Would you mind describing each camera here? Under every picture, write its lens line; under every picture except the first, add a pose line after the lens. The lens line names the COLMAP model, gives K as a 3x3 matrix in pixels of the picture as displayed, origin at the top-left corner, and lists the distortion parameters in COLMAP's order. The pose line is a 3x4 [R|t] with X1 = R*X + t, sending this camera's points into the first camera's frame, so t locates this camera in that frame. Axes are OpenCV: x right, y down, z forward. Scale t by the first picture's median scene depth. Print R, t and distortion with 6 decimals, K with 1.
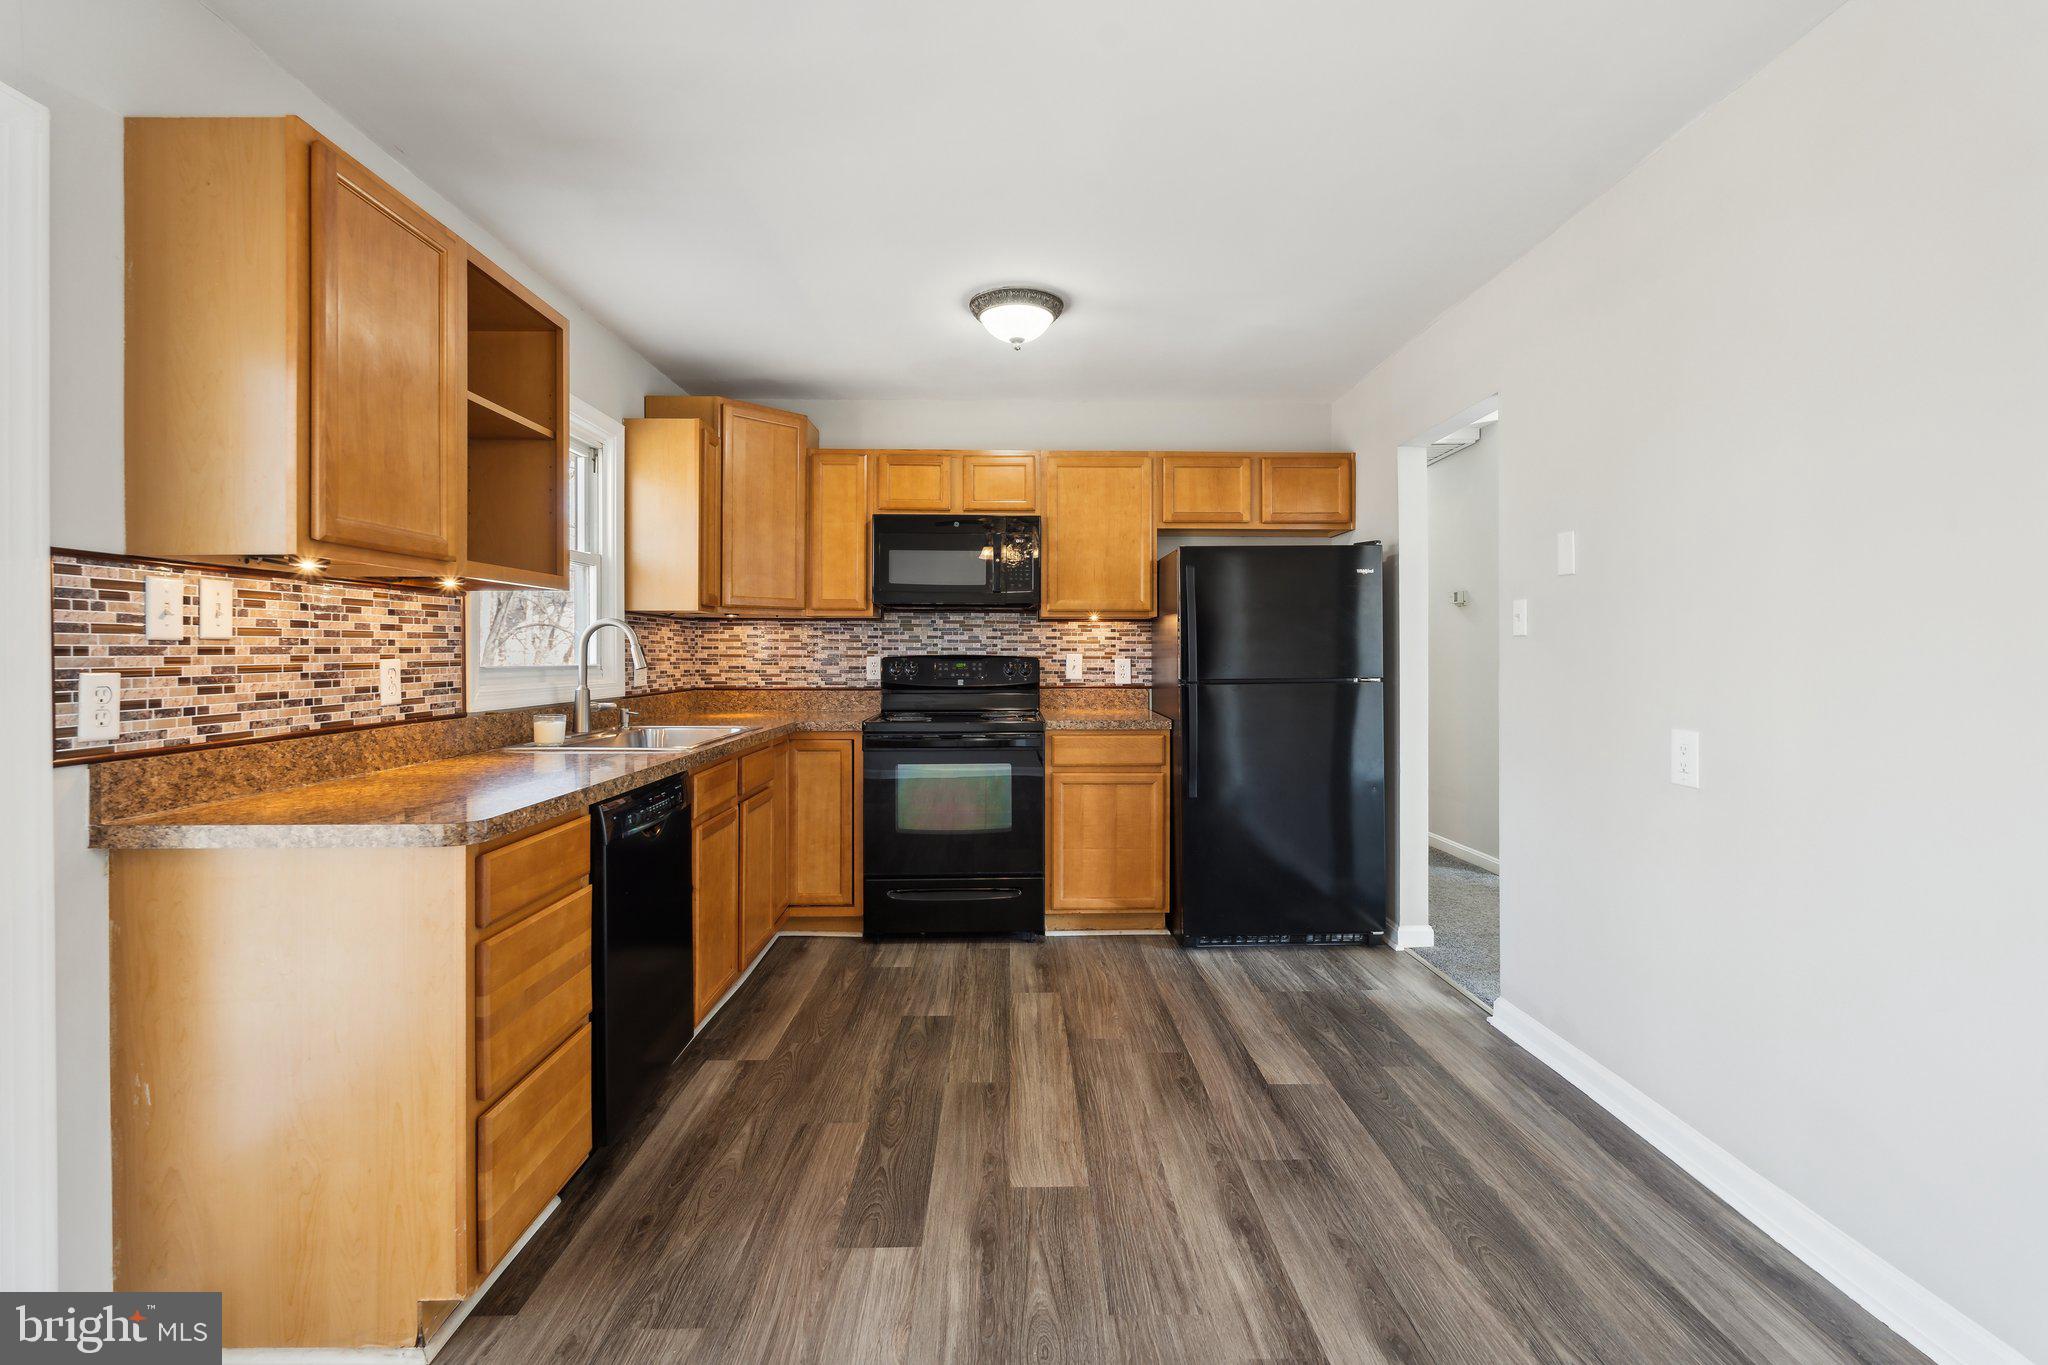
lens RADIAL K [[920.7, 0, 1036.4], [0, 920.7, 651.7], [0, 0, 1]] dist [-0.003758, 0.001115]
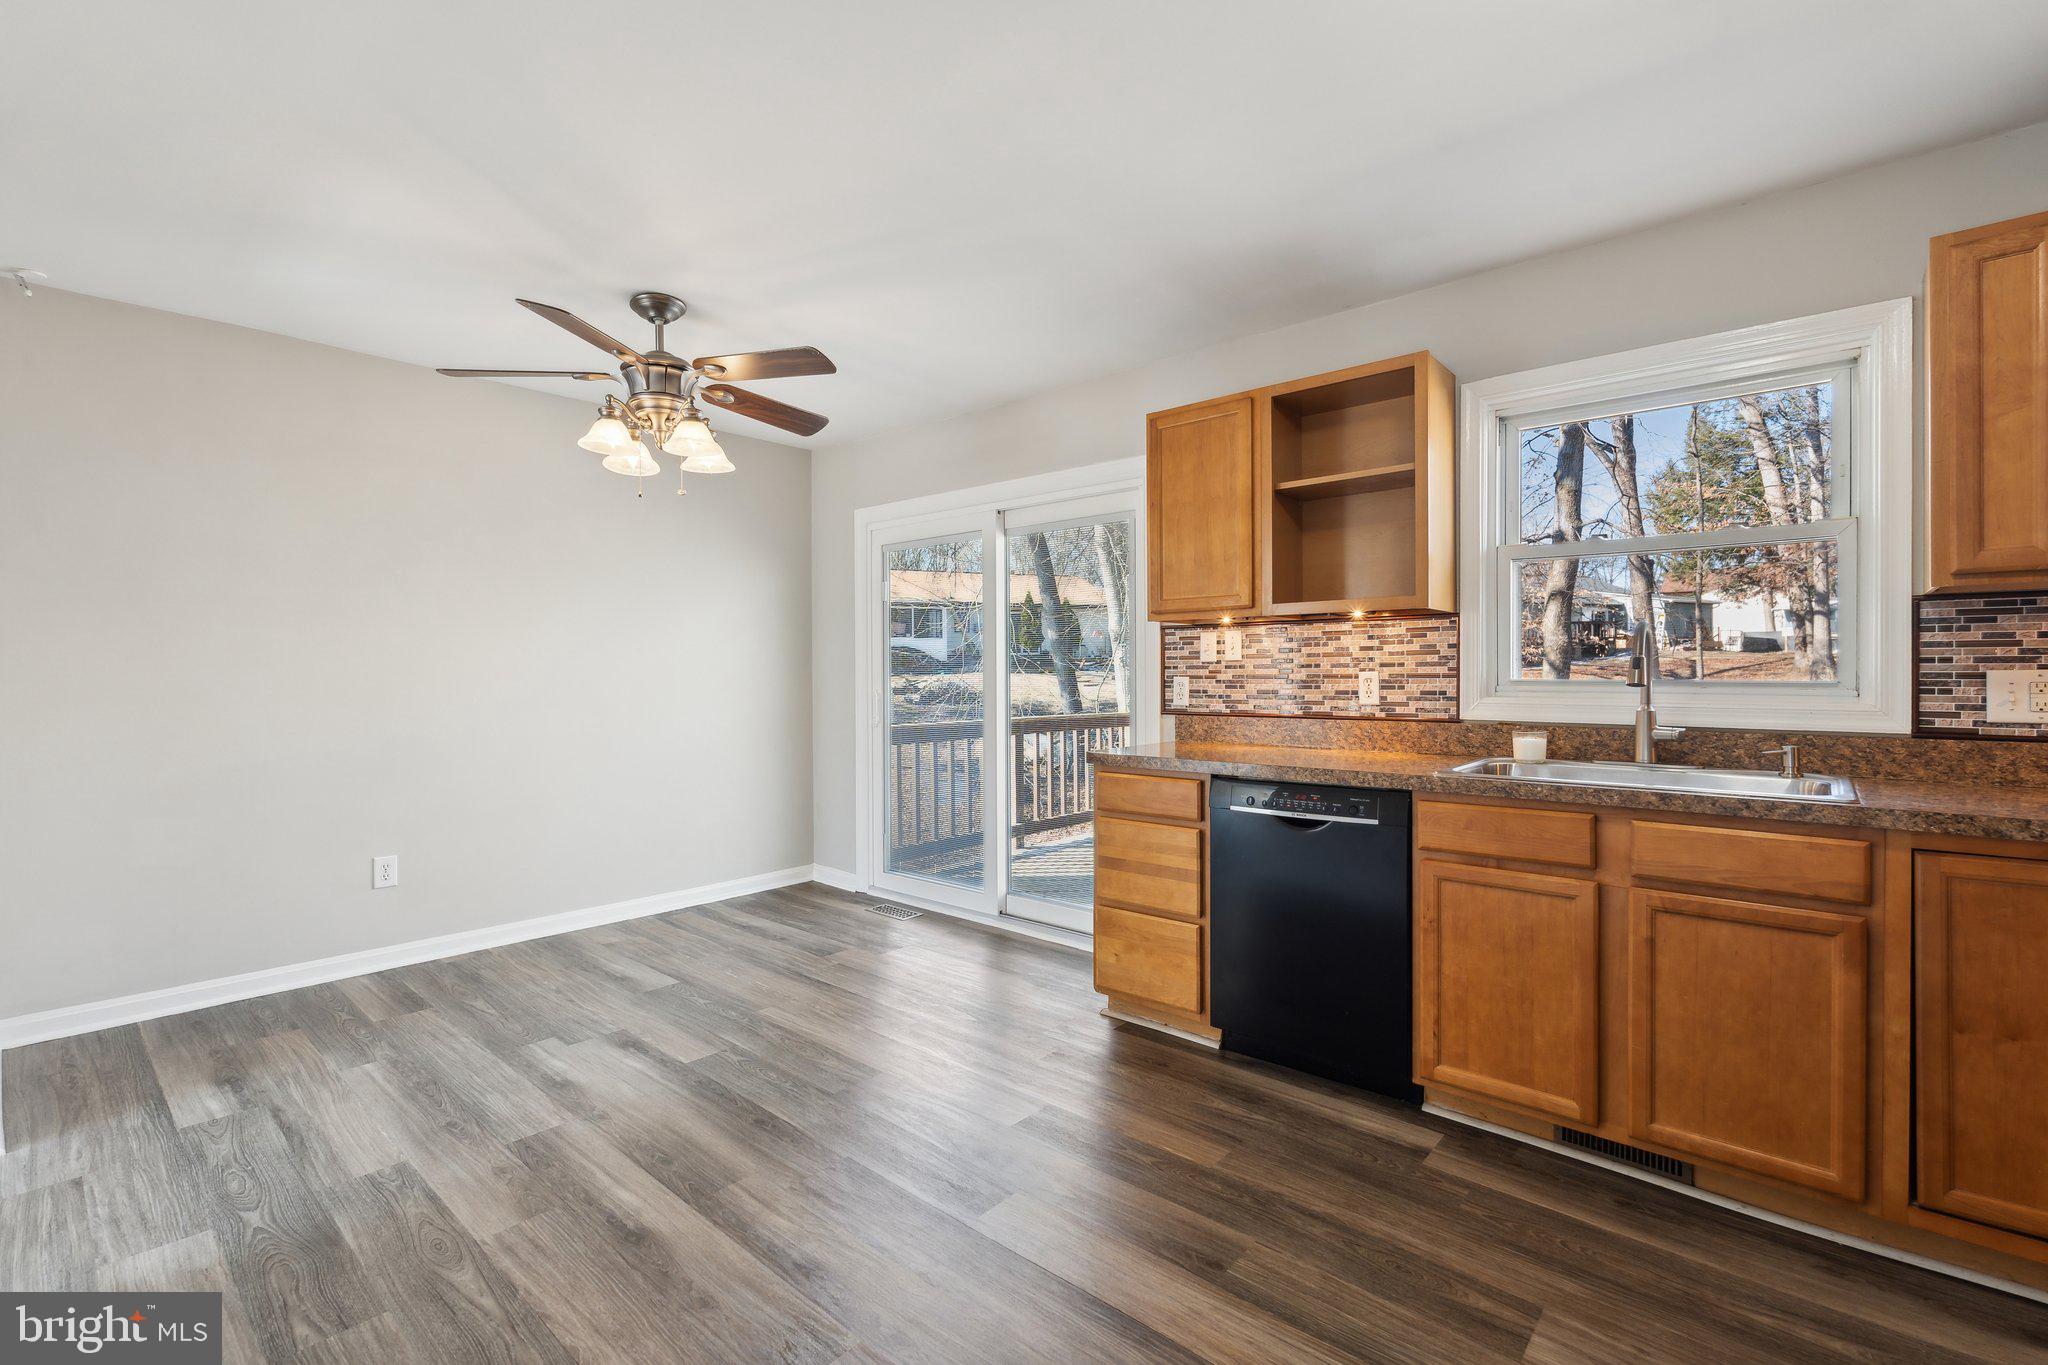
lens RADIAL K [[920.7, 0, 1020.2], [0, 920.7, 677.2], [0, 0, 1]] dist [-0.003758, 0.001115]
pose [[-0.689469, 0.007656, -0.724275, 0.591855], [0.005218, 0.999971, 0.005603, 0.005356], [0.724297, 0.000084, -0.689488, 1.423388]]
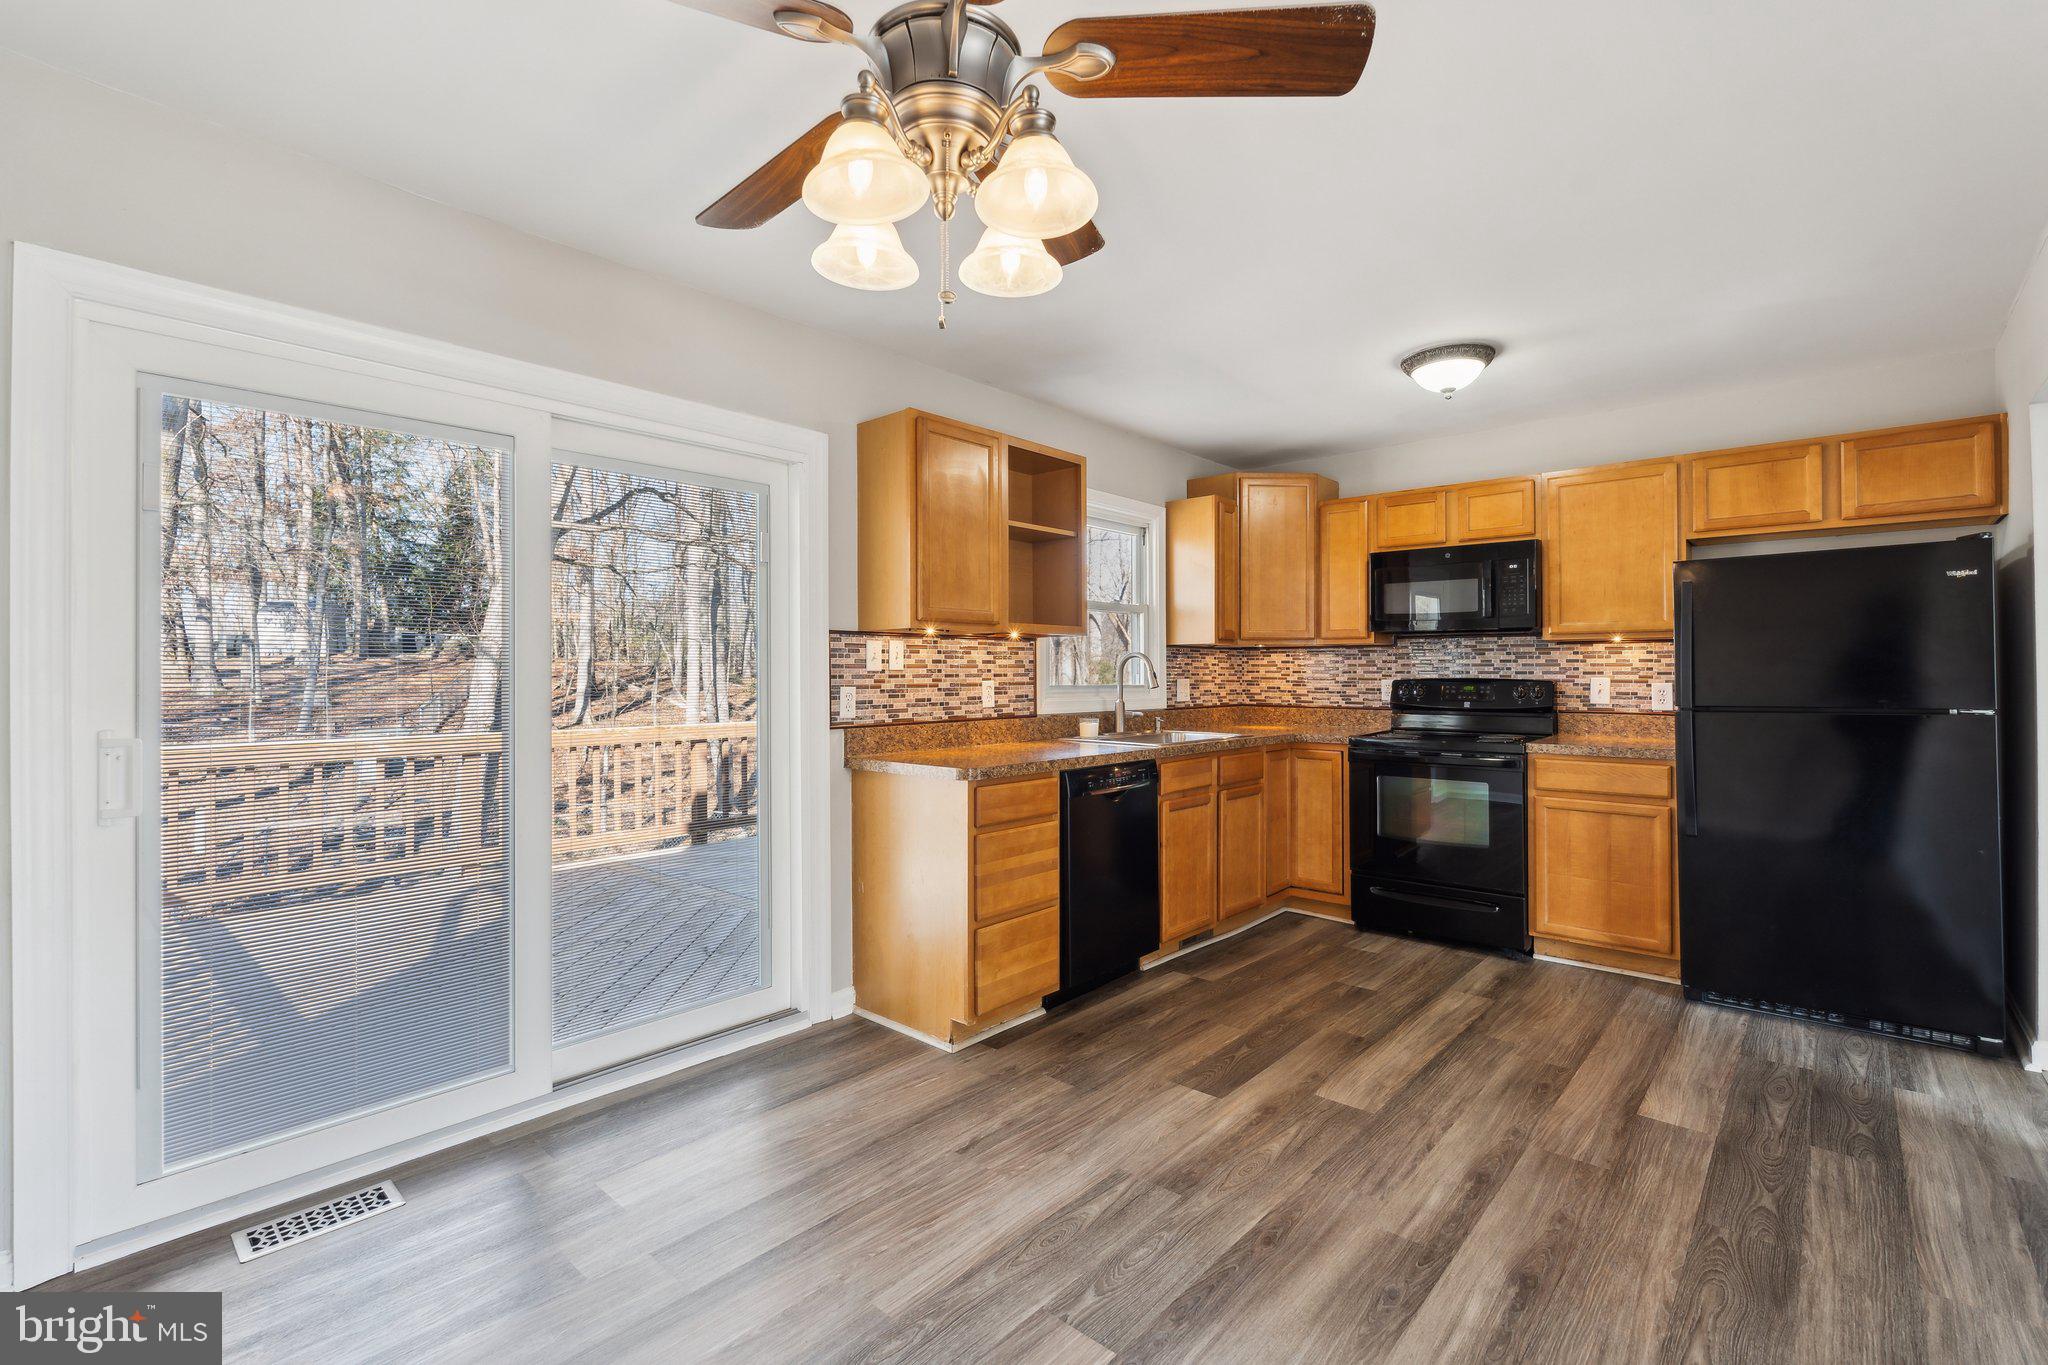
lens RADIAL K [[920.7, 0, 1028.7], [0, 920.7, 671.7], [0, 0, 1]] dist [-0.003758, 0.001115]
pose [[0.730333, -0.001665, -0.683090, 0.467309], [0.001239, 0.999999, -0.001113, -0.005825], [0.683090, -0.000034, 0.730334, -0.175562]]
